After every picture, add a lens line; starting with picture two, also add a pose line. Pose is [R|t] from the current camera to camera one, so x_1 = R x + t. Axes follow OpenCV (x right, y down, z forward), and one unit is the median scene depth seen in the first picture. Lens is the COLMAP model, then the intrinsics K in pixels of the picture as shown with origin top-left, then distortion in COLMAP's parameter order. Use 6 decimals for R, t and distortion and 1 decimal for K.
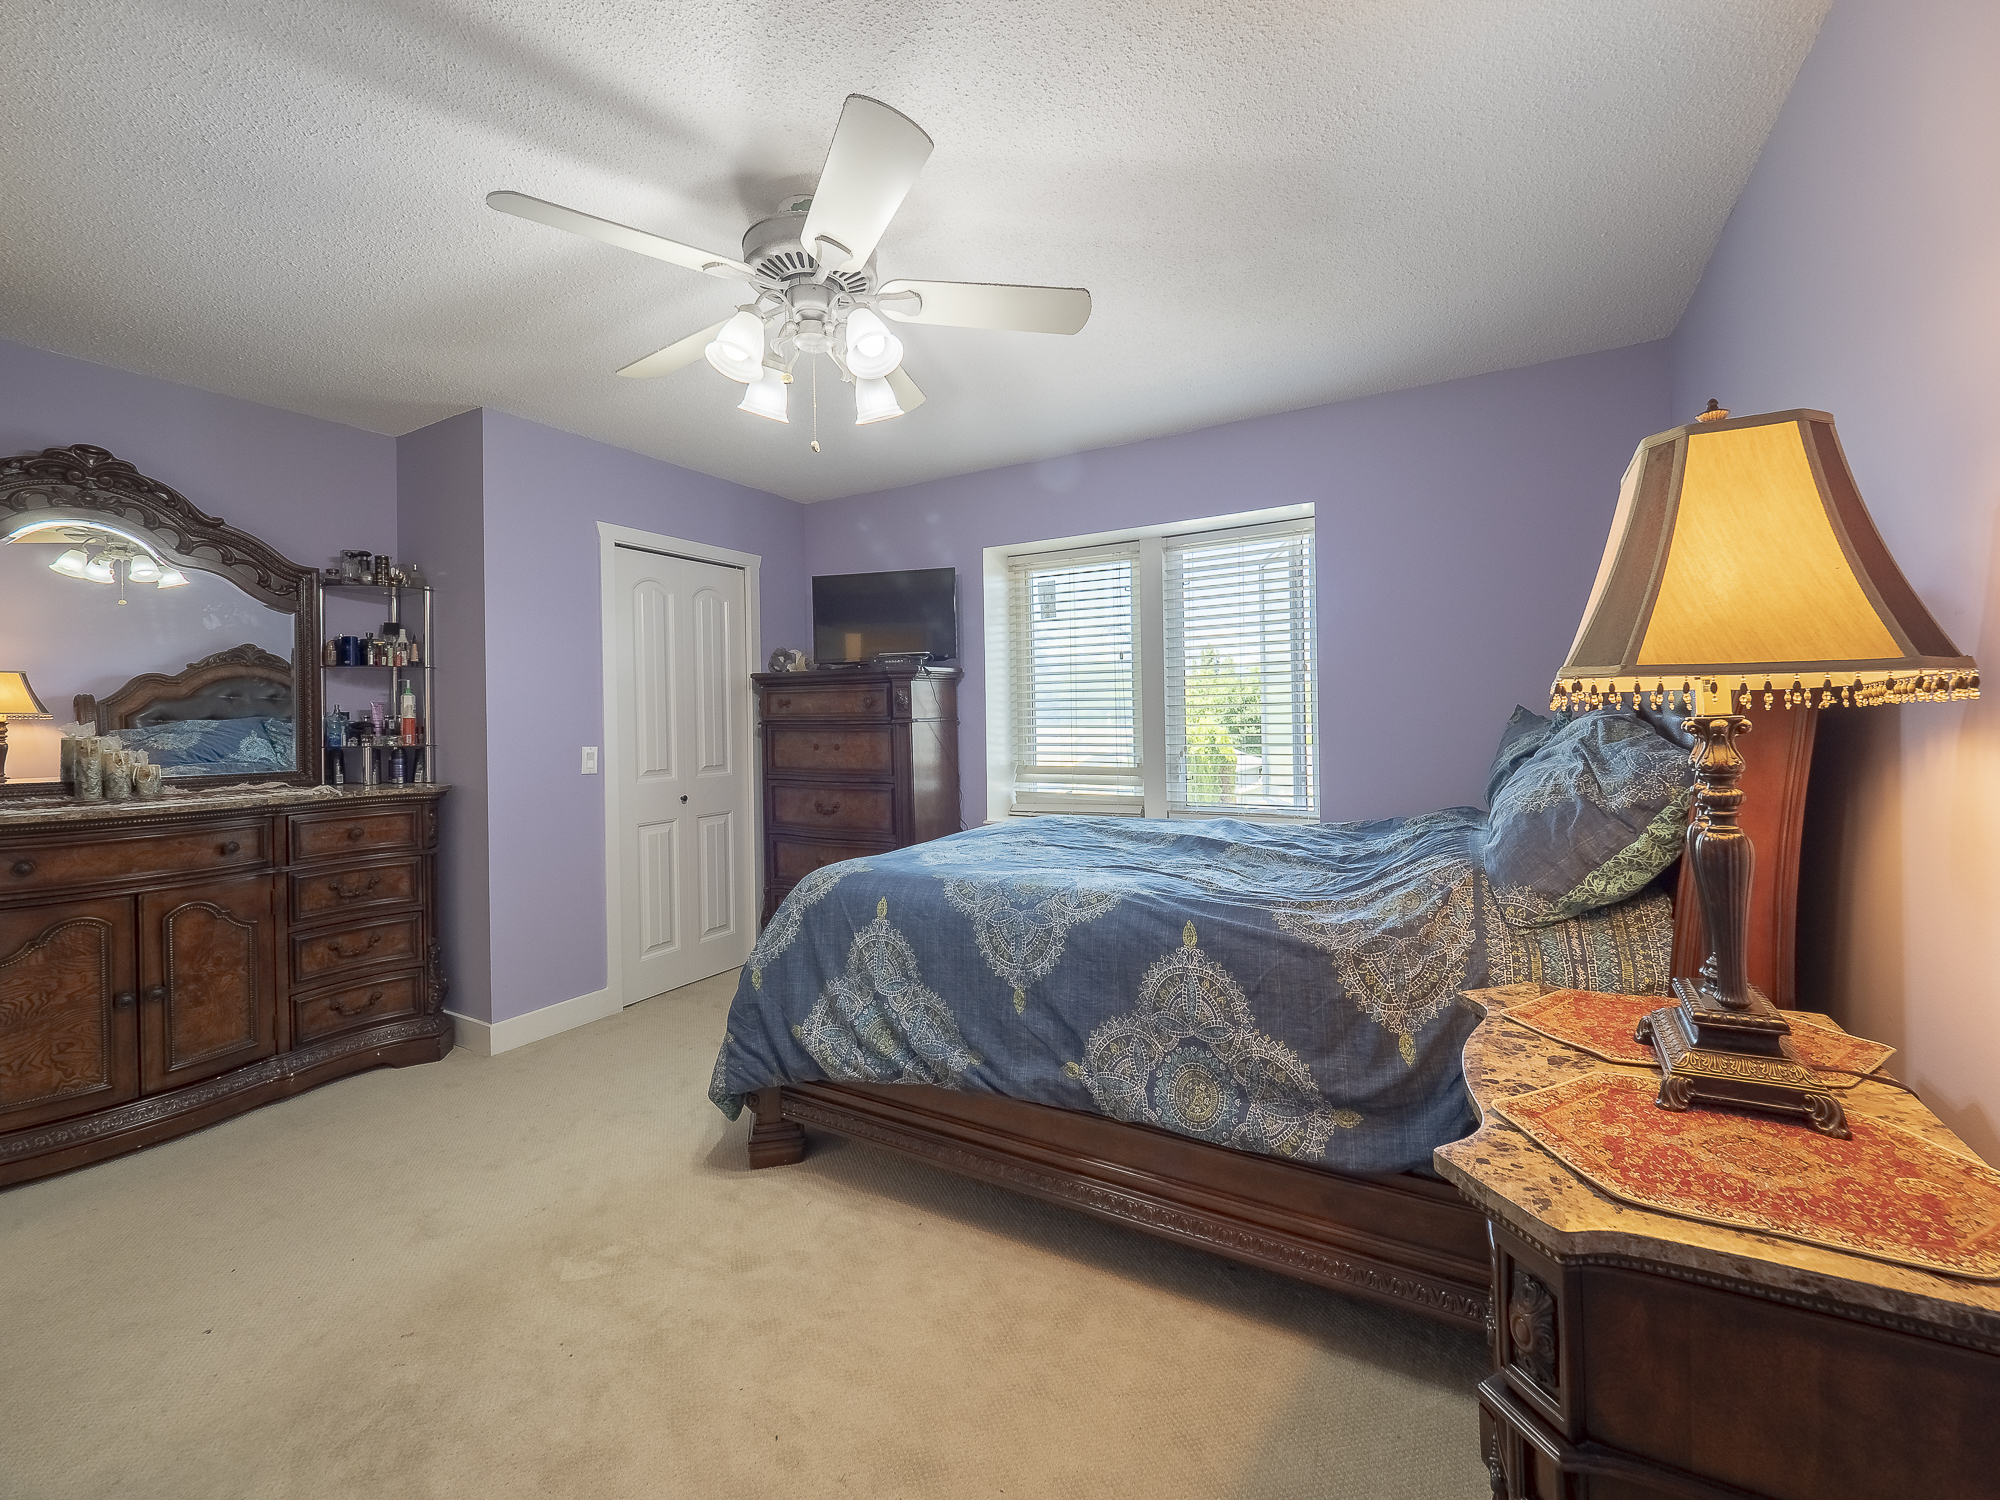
lens RADIAL K [[835.9, 0, 1013.5], [0, 835.9, 717.1], [0, 0, 1]] dist [-0.011074, 0.000937]
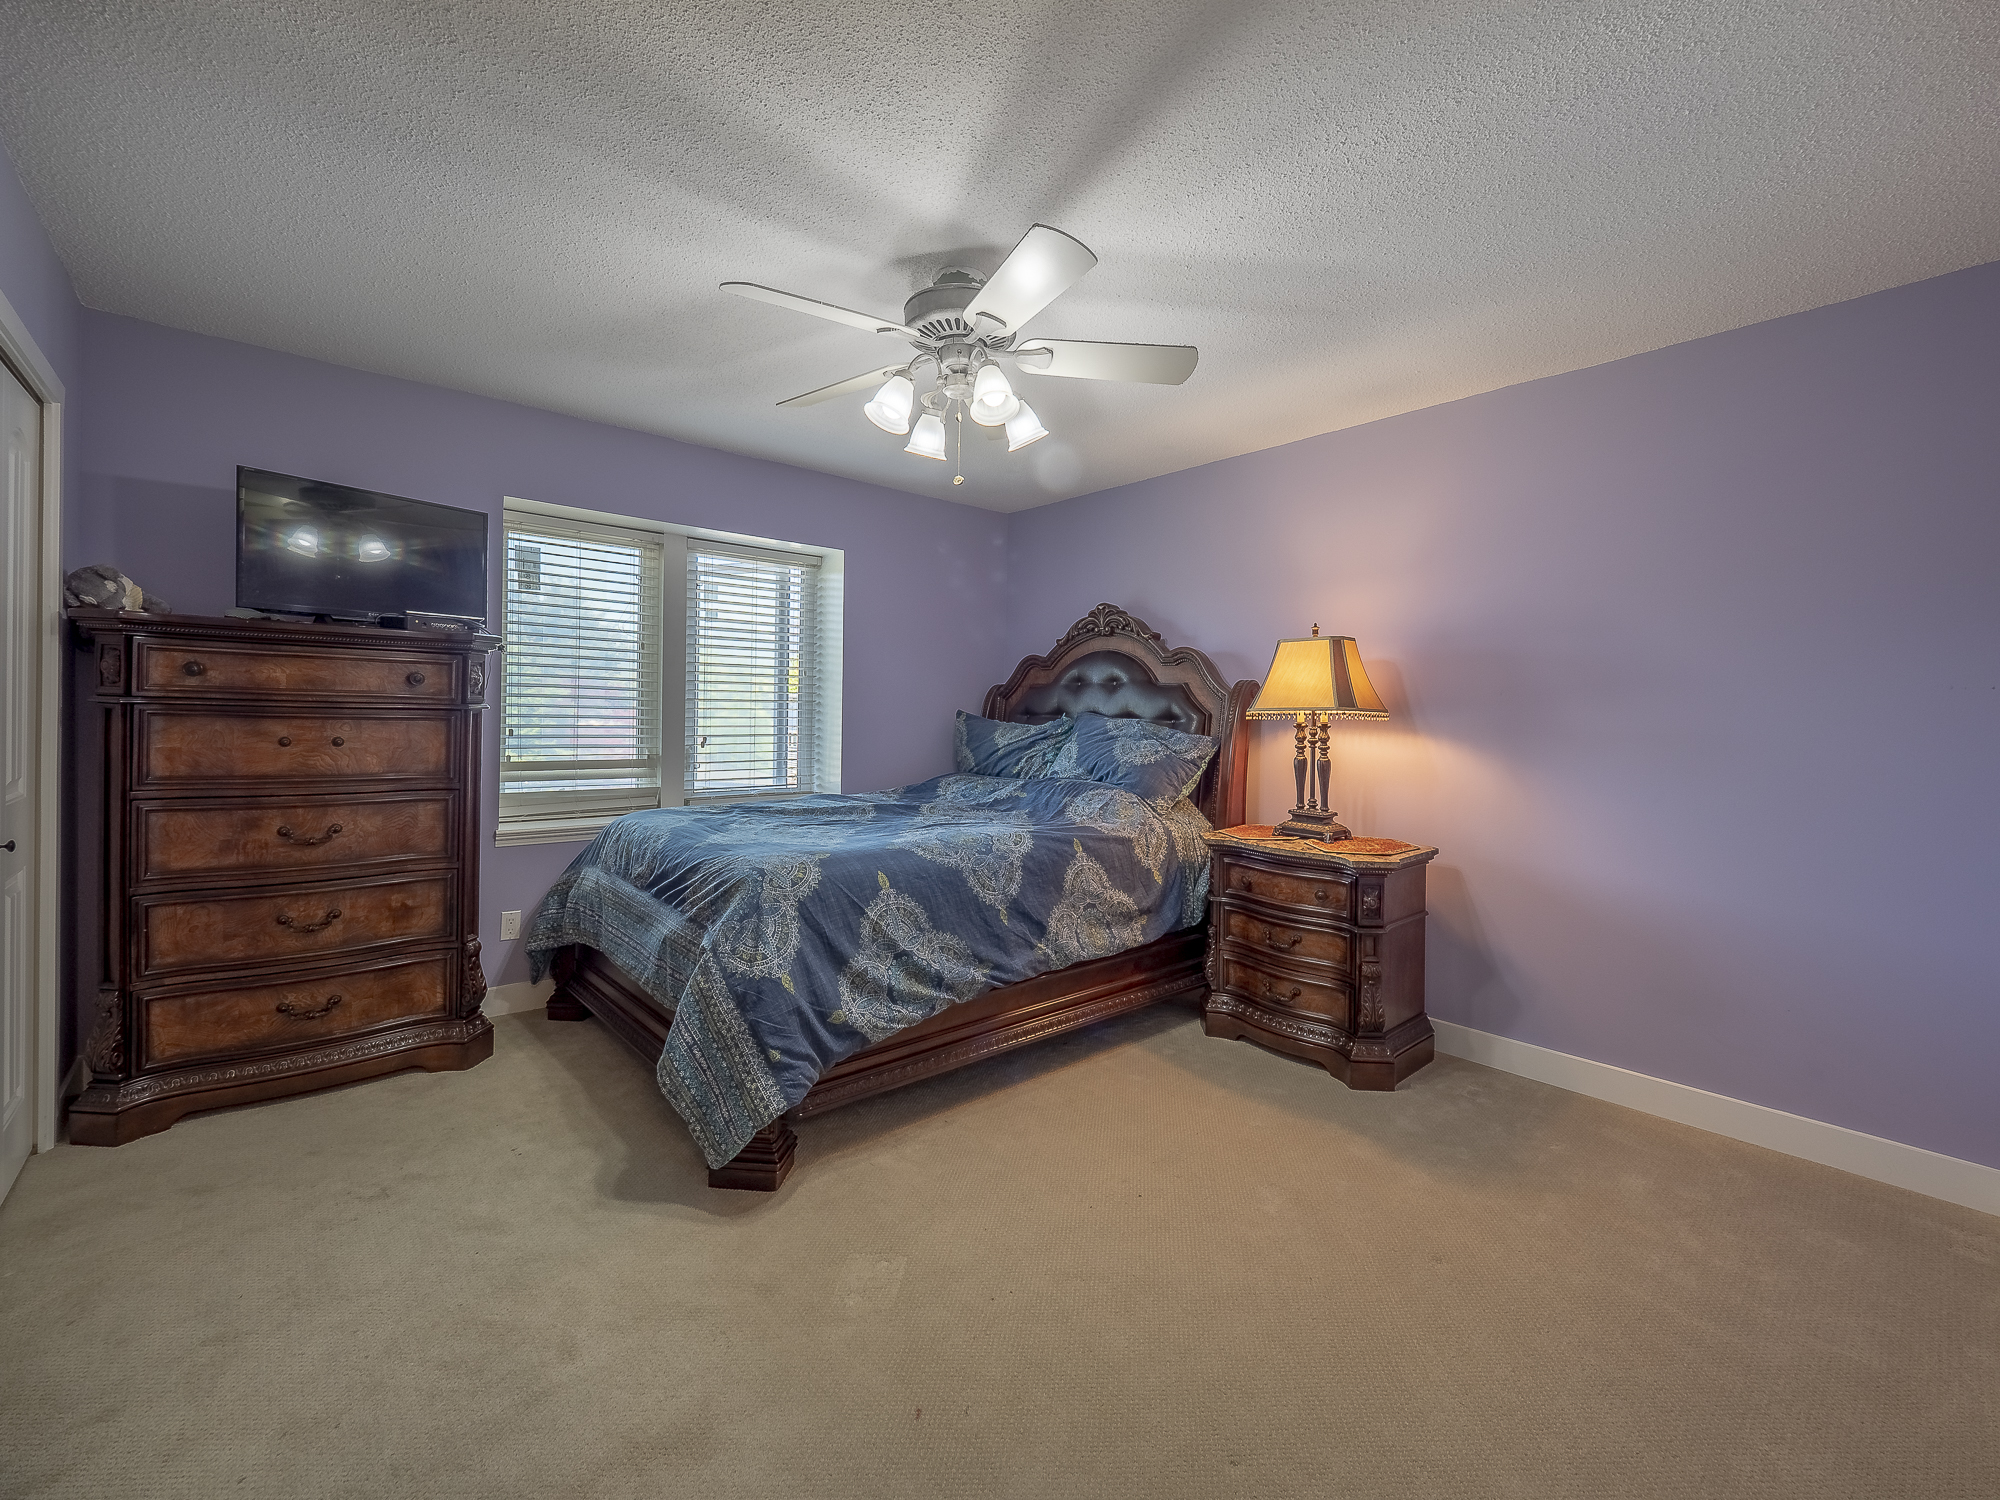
lens RADIAL K [[835.9, 0, 1013.5], [0, 835.9, 717.1], [0, 0, 1]] dist [-0.011074, 0.000937]
pose [[0.317481, 0.016009, 0.948129, -1.298031], [-0.024201, 0.999669, -0.008775, 0.017112], [-0.947956, -0.020160, 0.317764, 0.536887]]
